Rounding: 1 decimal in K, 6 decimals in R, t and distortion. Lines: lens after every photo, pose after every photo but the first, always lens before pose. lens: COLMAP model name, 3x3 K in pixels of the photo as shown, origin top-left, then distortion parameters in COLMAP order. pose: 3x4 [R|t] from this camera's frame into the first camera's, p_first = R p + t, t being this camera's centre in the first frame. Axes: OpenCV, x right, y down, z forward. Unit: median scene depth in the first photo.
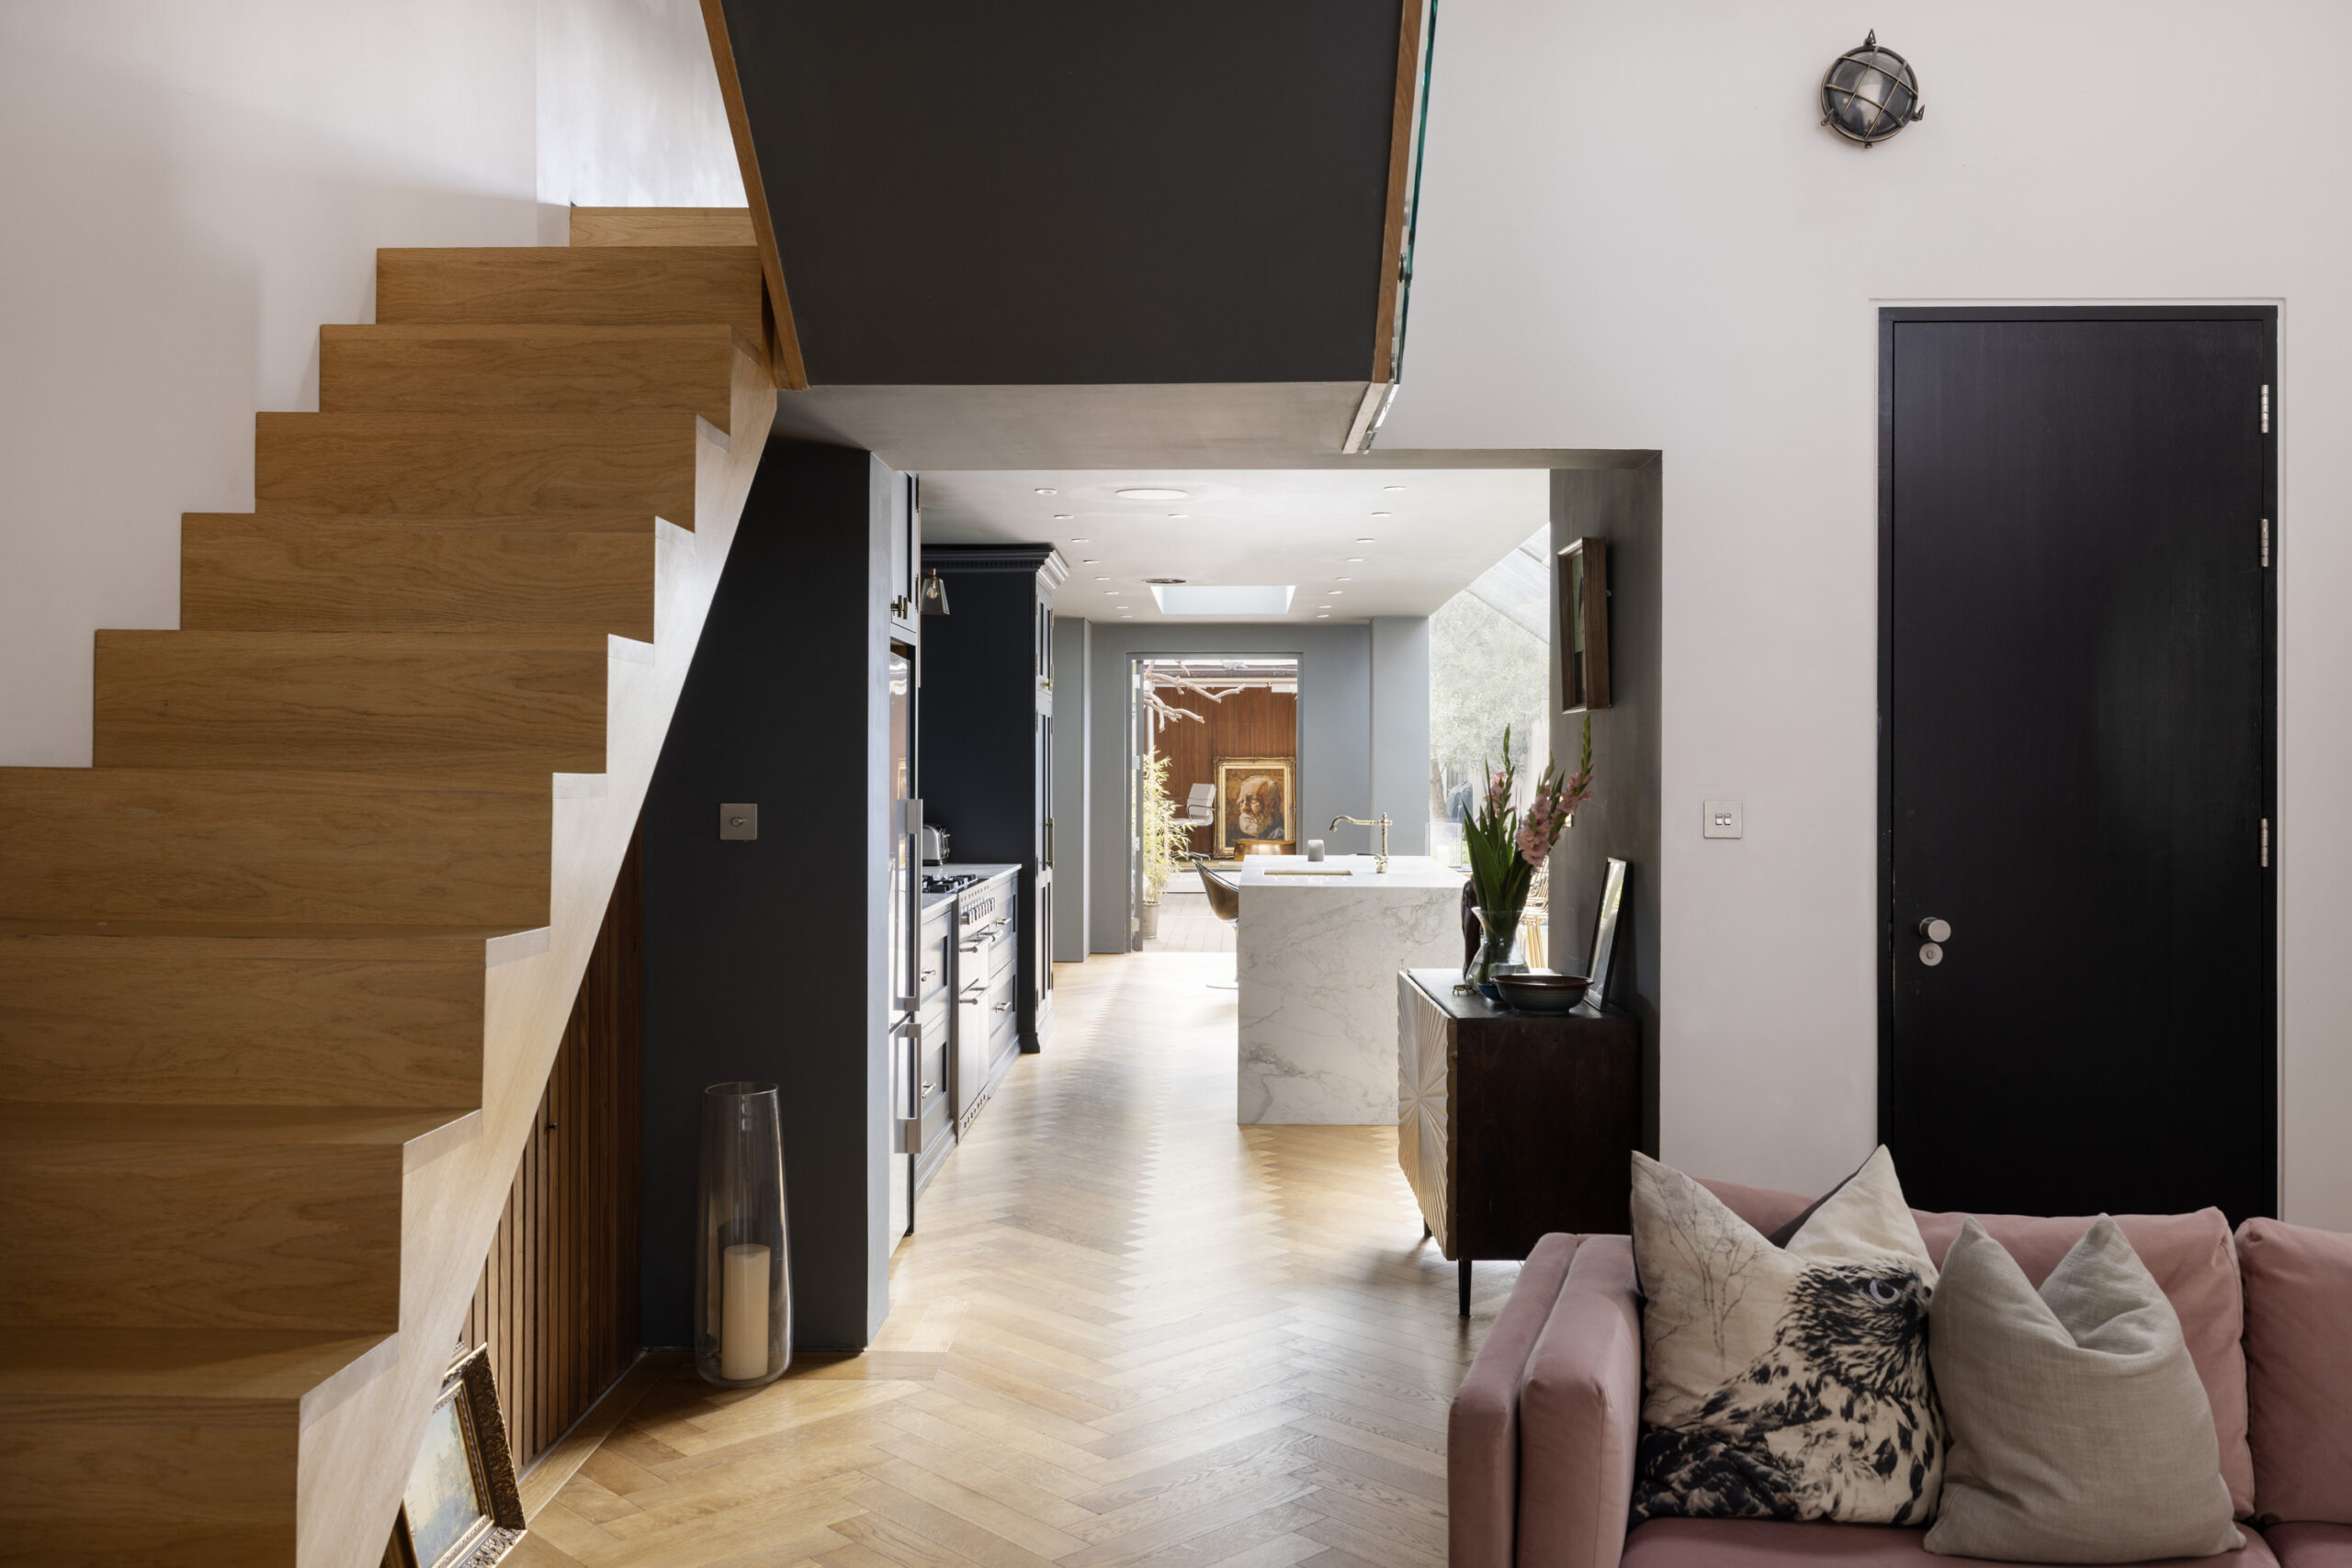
lens RADIAL K [[1964.6, 0, 1176.0], [0, 1964.6, 784.0], [0, 0, 1]] dist [-0.007579, -0.006118]
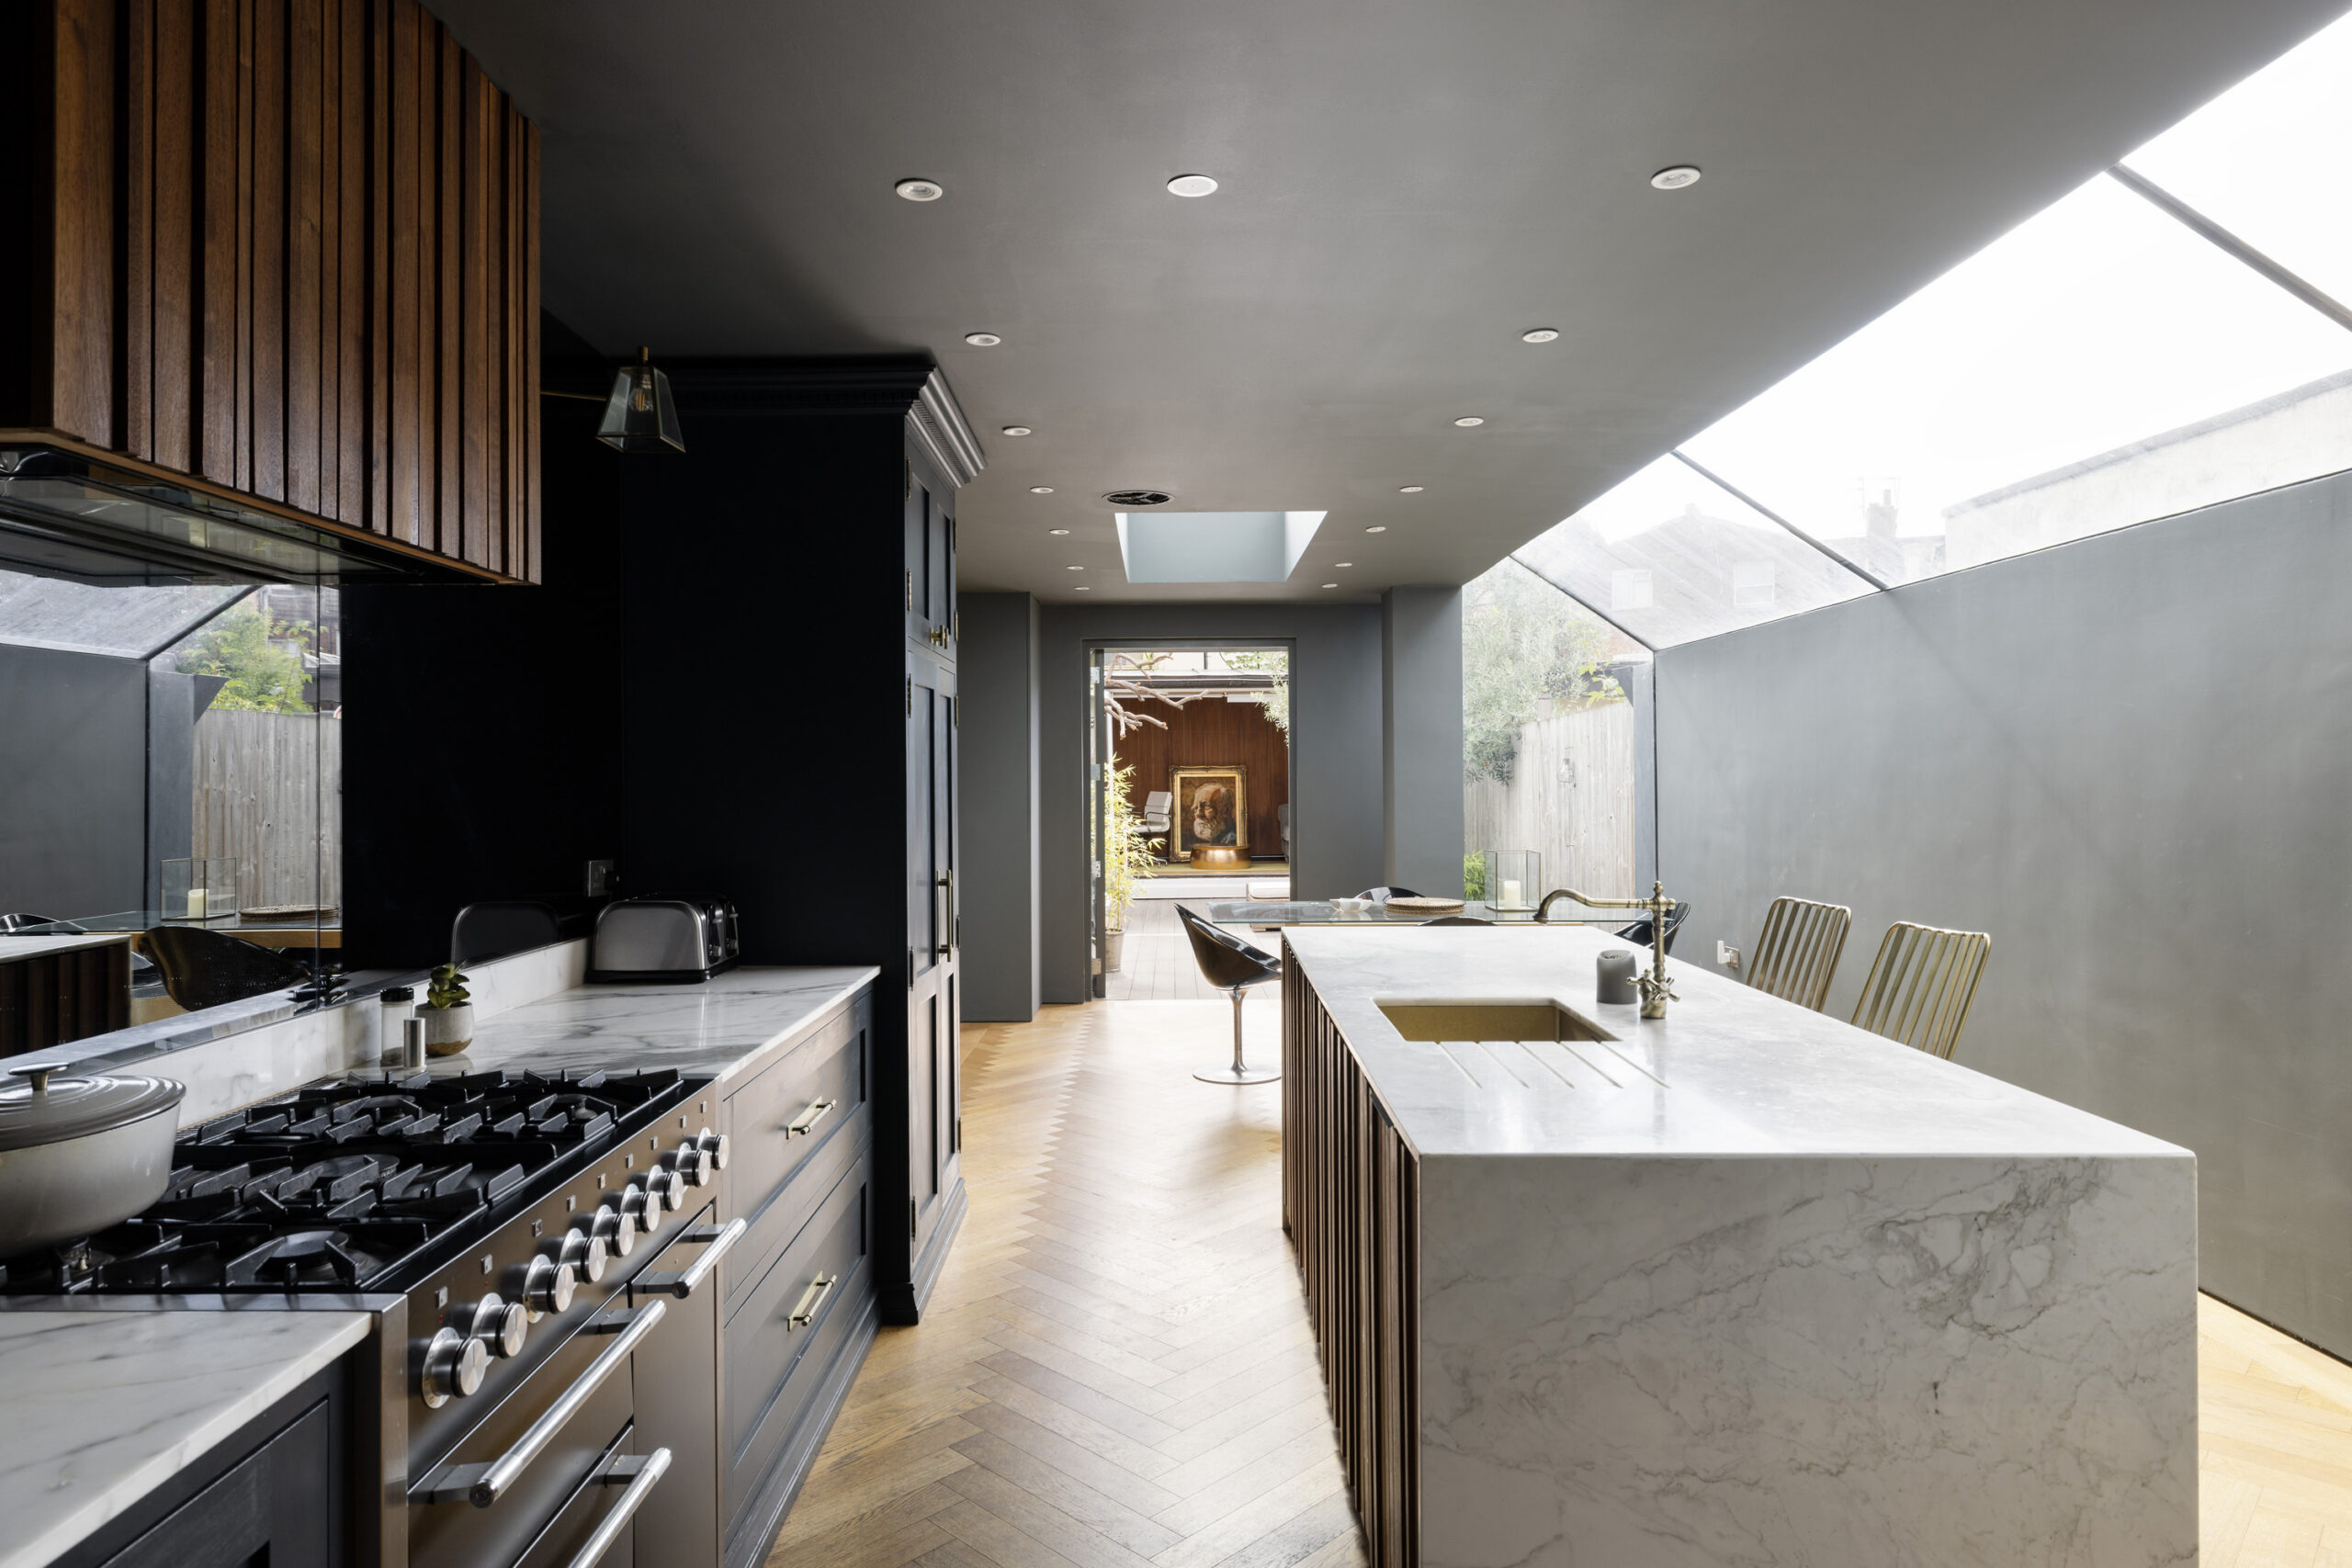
lens RADIAL K [[1416.8, 0, 1176.0], [0, 1416.8, 784.0], [0, 0, 1]] dist [-0.000781, -0.000036]
pose [[0.999302, -0.008197, 0.036433, -0.007158], [0.008266, 0.999964, -0.001744, -0.003947], [-0.036418, 0.002044, 0.999335, 0.348816]]
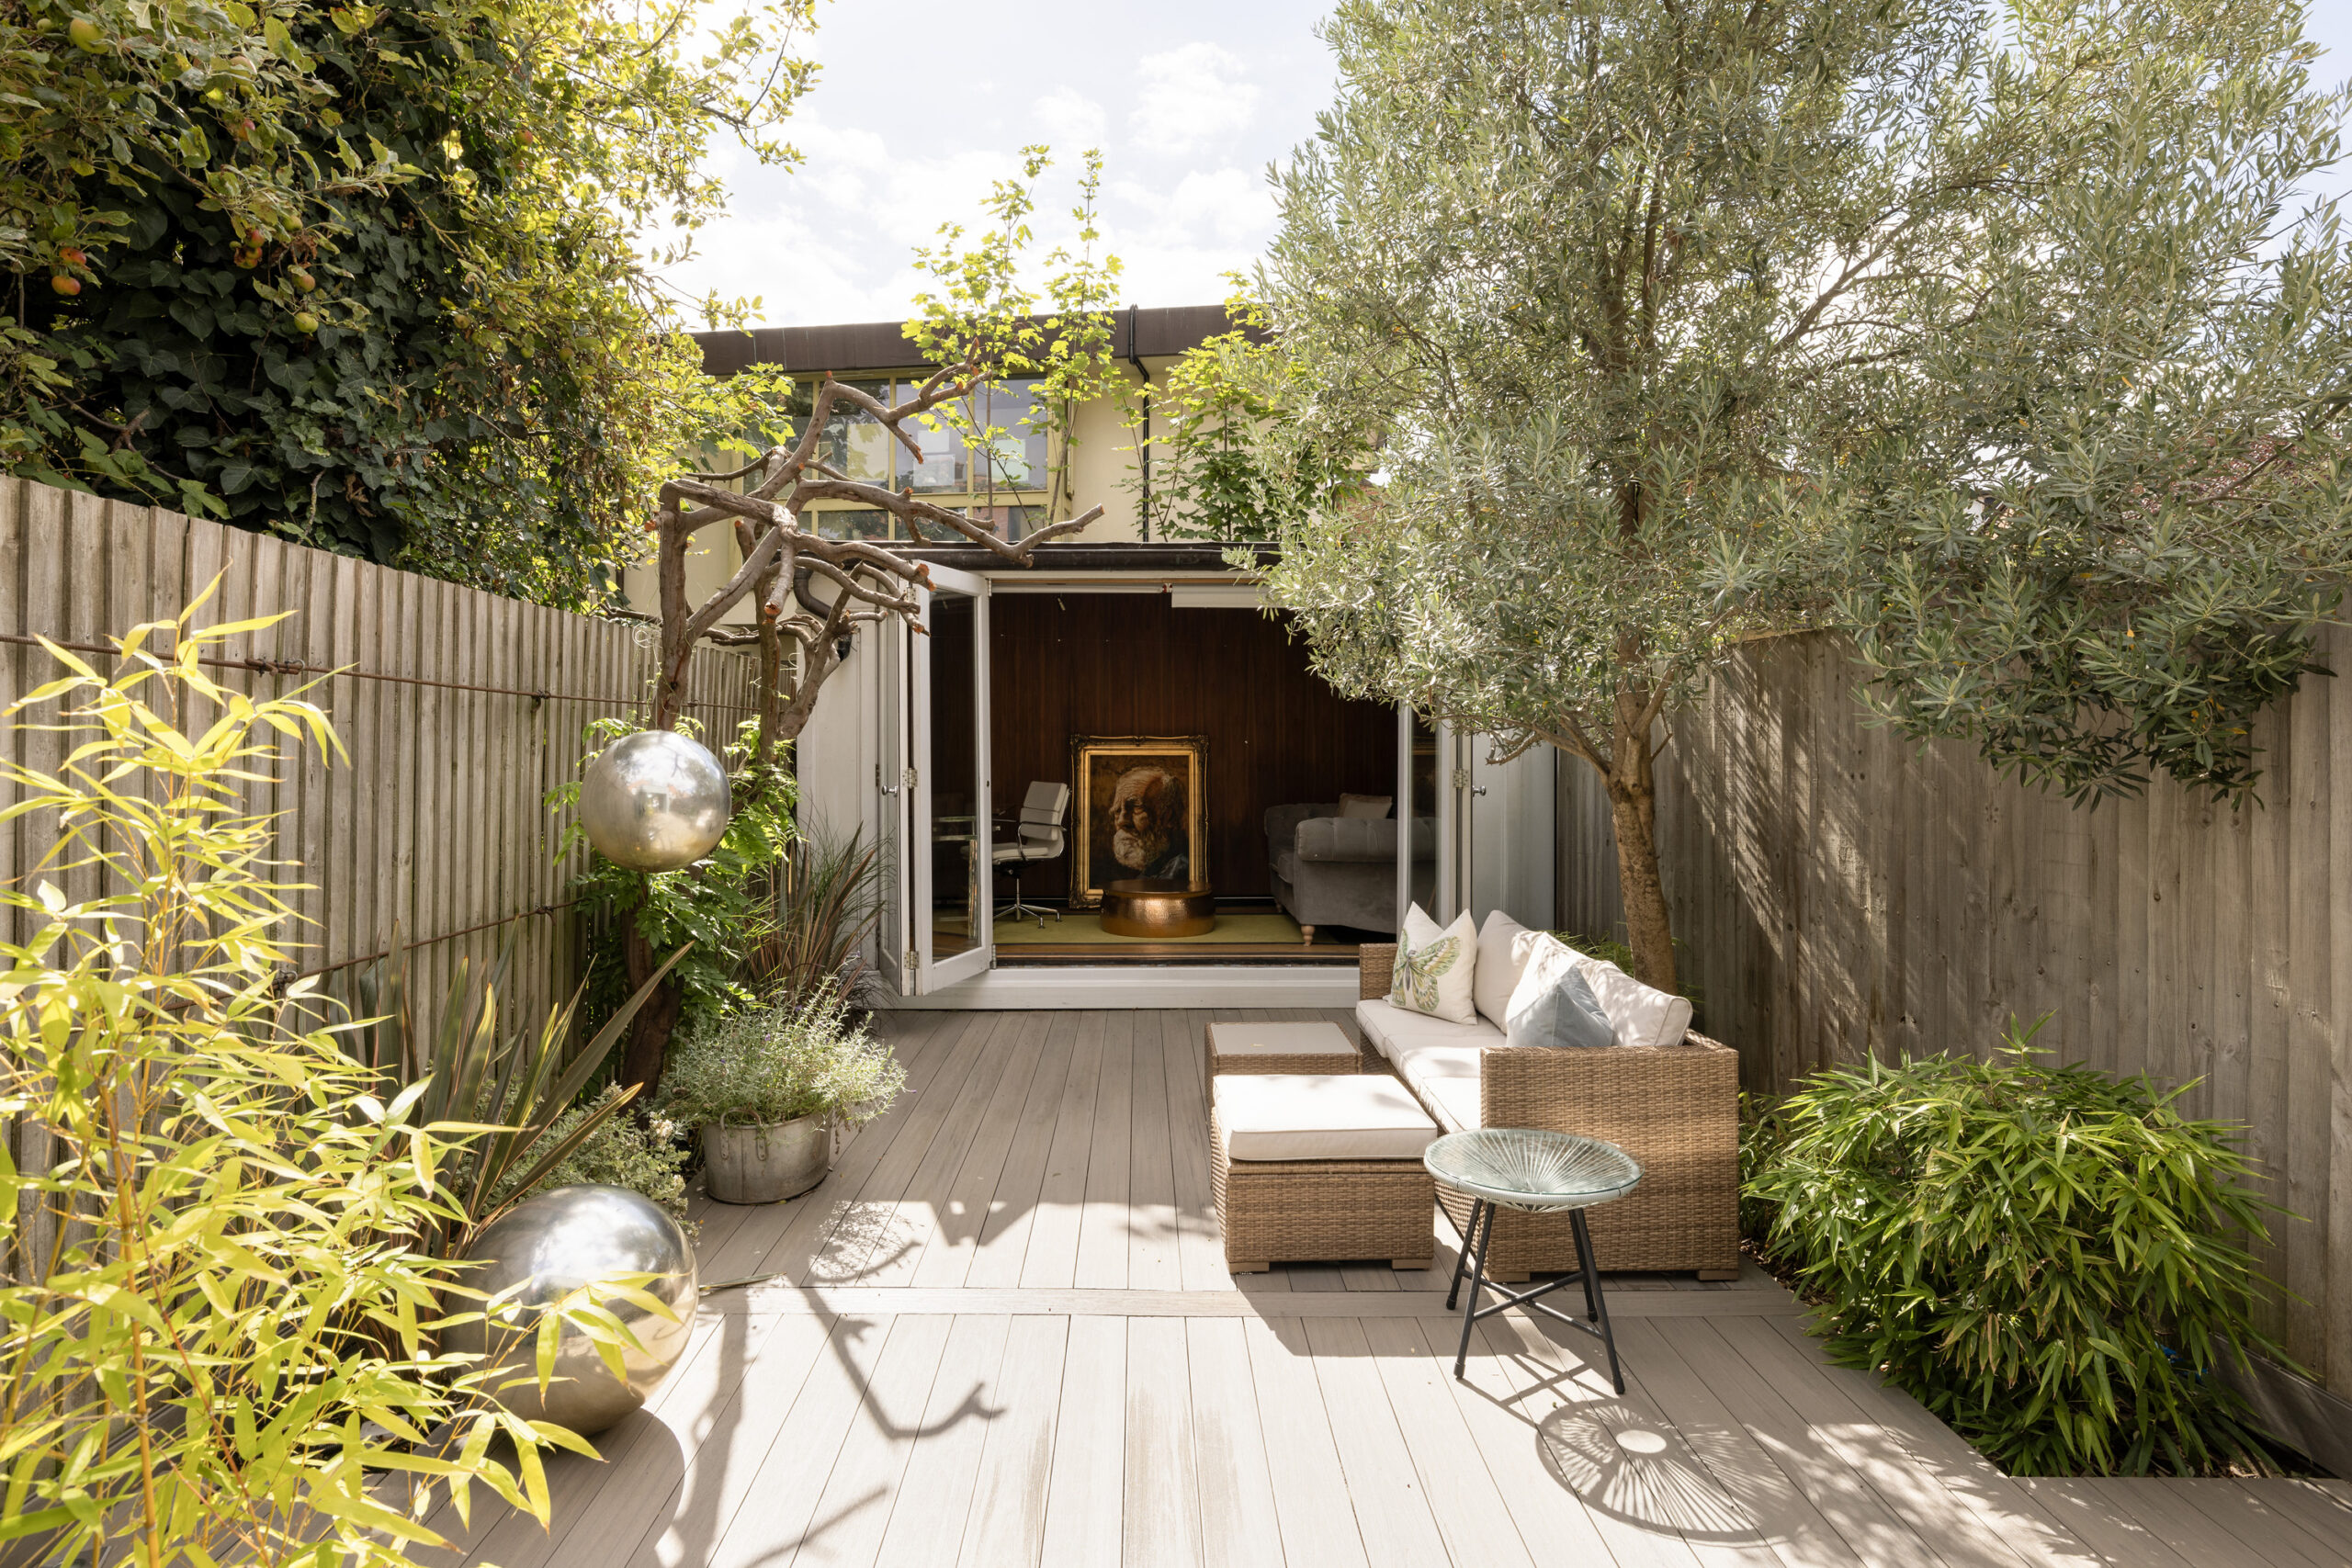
lens RADIAL K [[1293.2, 0, 1176.0], [0, 1293.2, 784.0], [0, 0, 1]] dist [-0.001641, -0.000698]
pose [[0.997866, 0.003246, 0.065207, 0.037525], [-0.004494, 0.999809, 0.019014, -0.009593], [-0.065133, -0.019266, 0.997691, 0.893681]]
